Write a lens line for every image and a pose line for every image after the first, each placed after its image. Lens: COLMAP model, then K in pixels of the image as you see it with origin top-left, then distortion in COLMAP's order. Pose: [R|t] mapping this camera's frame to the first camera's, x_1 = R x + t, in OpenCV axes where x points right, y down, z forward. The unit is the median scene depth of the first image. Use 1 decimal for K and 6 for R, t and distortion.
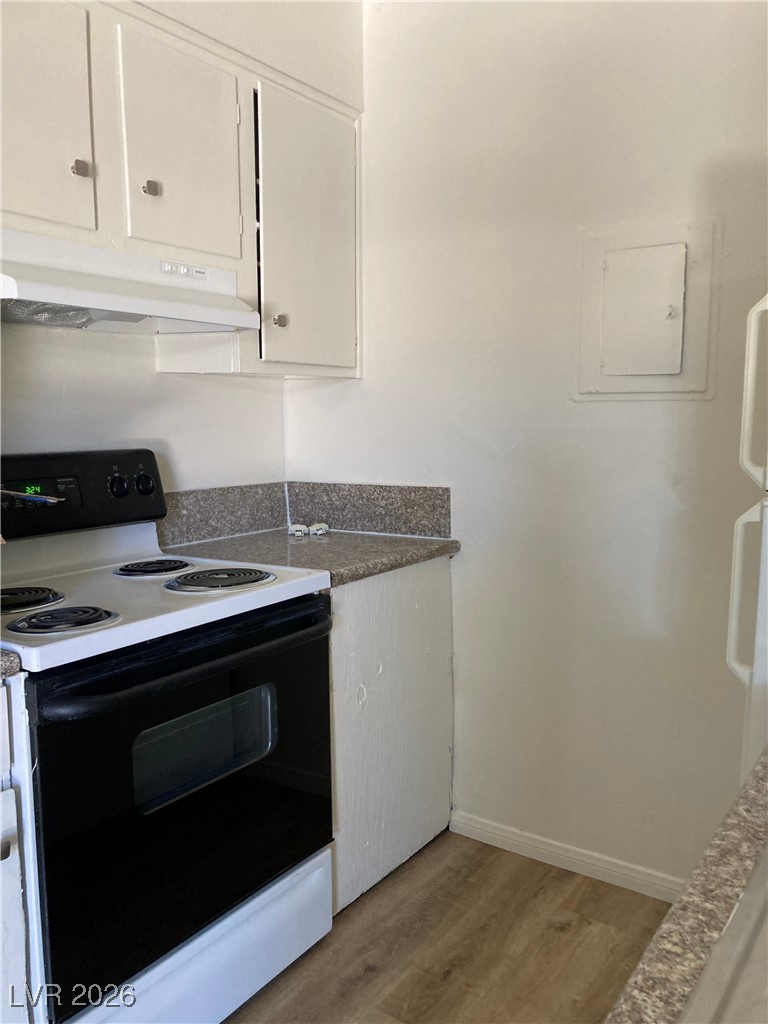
lens RADIAL K [[832.7, 0, 385.8], [0, 832.7, 510.7], [0, 0, 1]] dist [0.000435, -0.009685]
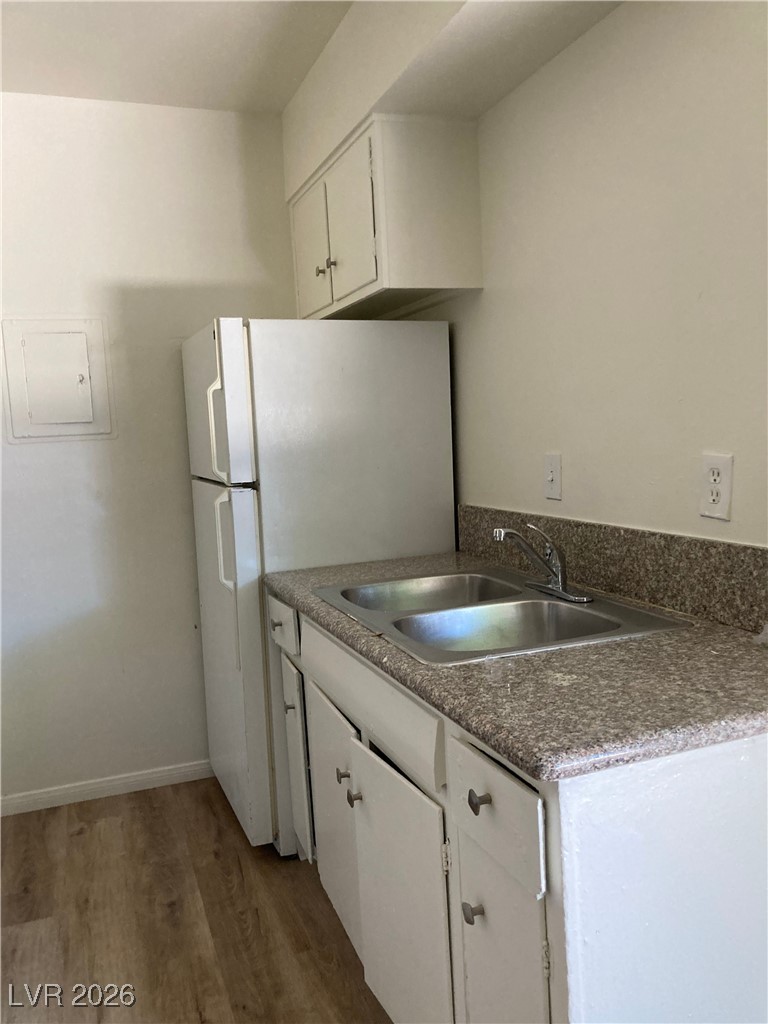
lens RADIAL K [[832.7, 0, 383.6], [0, 832.7, 512.3], [0, 0, 1]] dist [0.000435, -0.009685]
pose [[0.572430, -0.106379, 0.813024, -0.549503], [0.144266, 0.989147, 0.027849, 0.023698], [-0.807162, 0.101350, 0.581564, -0.231164]]
